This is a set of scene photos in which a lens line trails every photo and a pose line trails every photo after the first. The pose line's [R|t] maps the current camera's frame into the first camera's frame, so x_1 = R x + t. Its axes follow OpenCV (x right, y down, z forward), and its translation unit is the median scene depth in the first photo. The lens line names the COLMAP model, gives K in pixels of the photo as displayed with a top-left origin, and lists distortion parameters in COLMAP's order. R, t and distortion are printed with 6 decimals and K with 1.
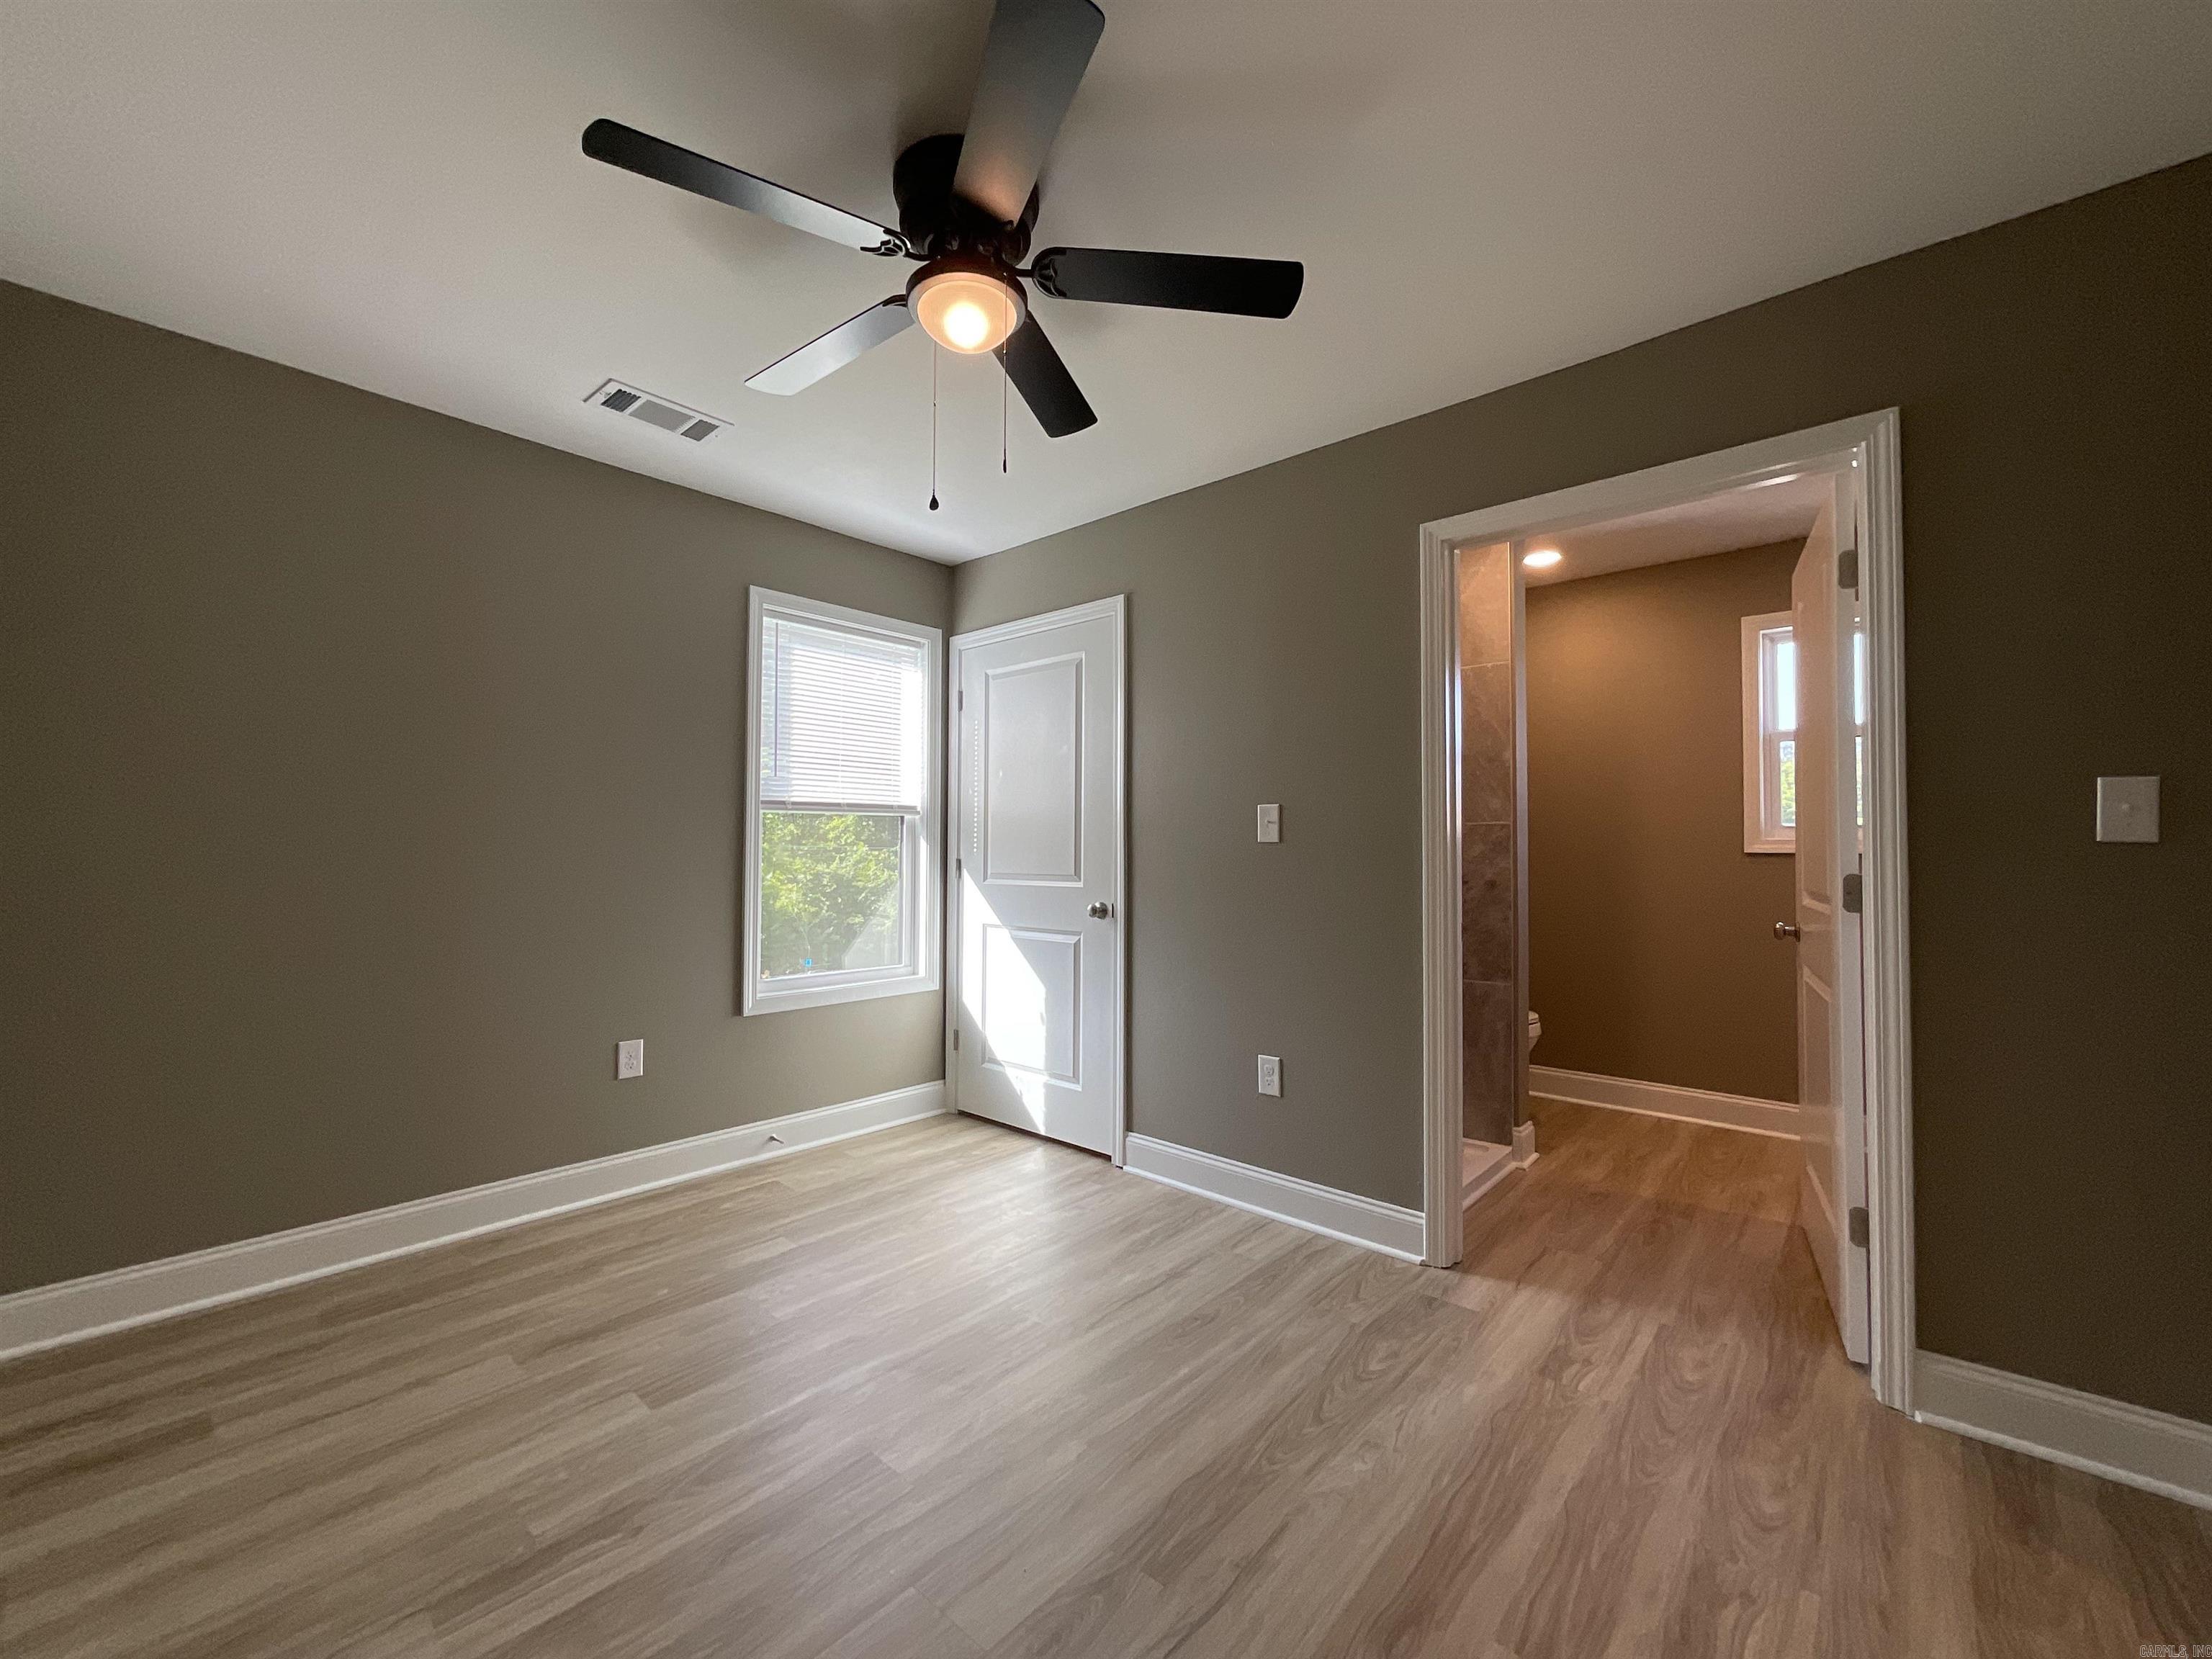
lens RADIAL K [[898.2, 0, 1116.6], [0, 898.2, 829.3], [0, 0, 1]] dist [-0.001168, 0.001821]
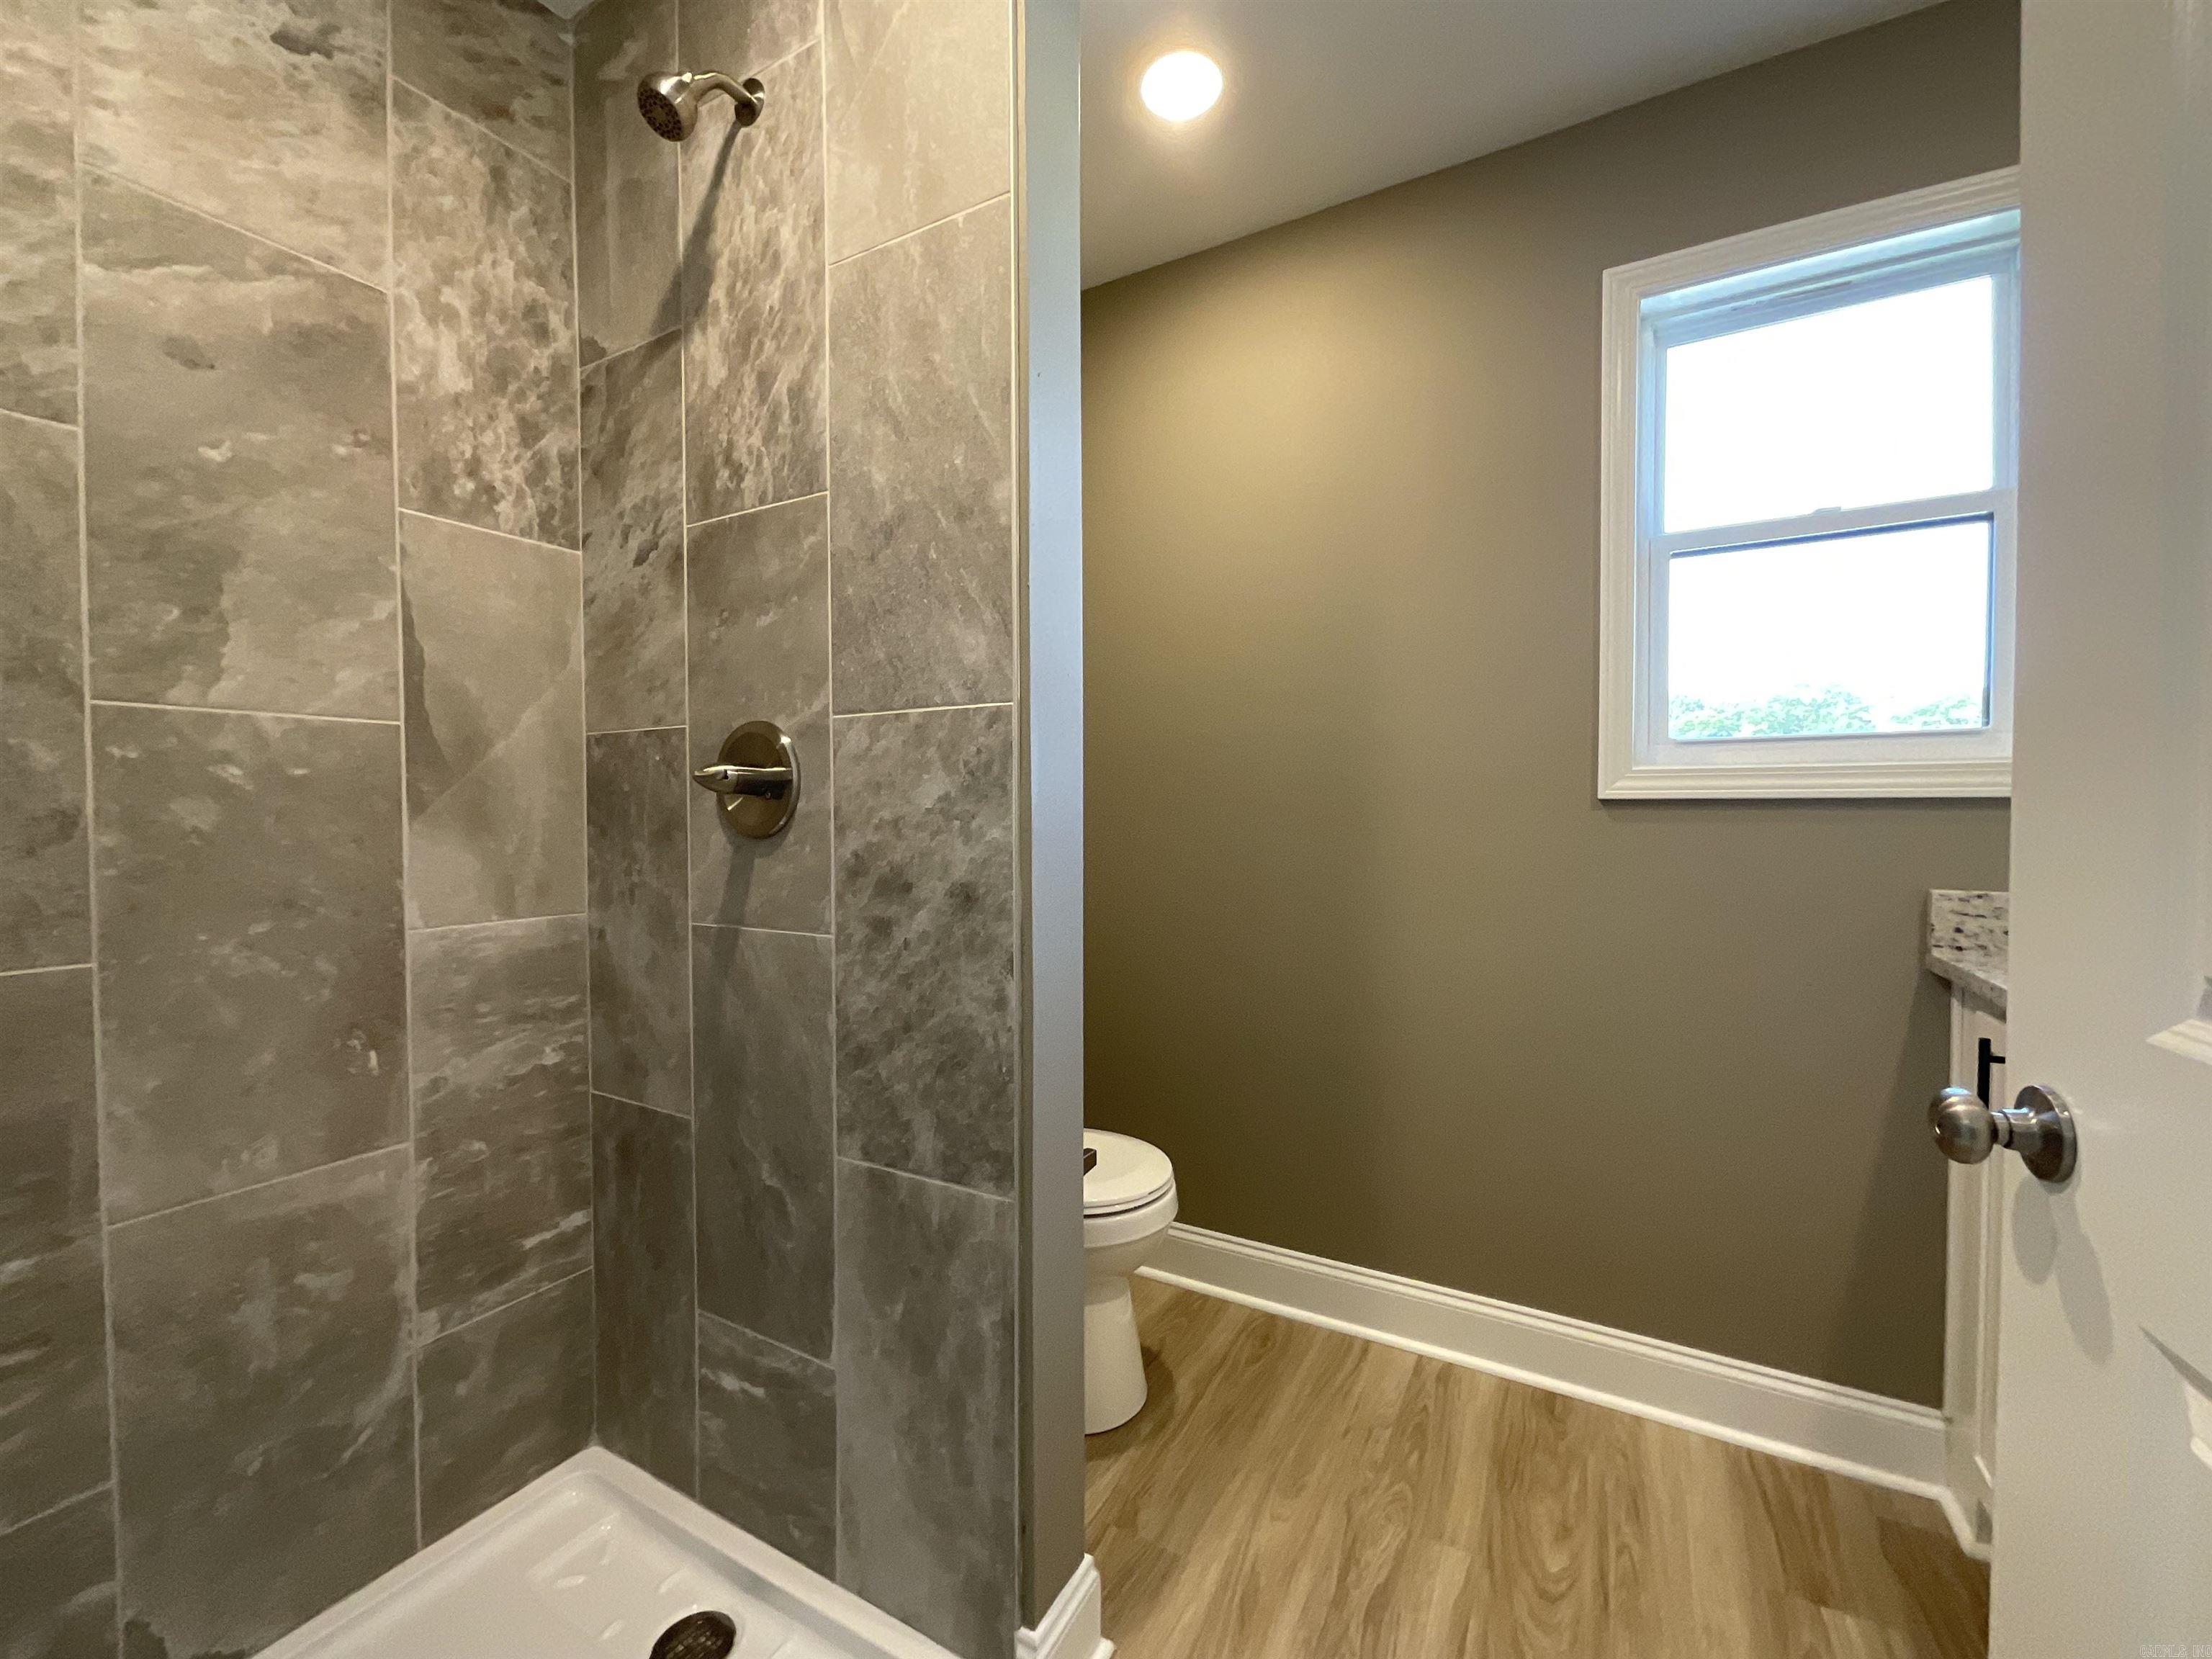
lens RADIAL K [[898.2, 0, 1098.1], [0, 898.2, 834.8], [0, 0, 1]] dist [-0.001168, 0.001821]
pose [[0.981674, -0.009772, 0.190315, 0.404220], [0.000250, 0.998750, 0.049993, 0.022798], [-0.190566, -0.049029, 0.980449, 0.672300]]
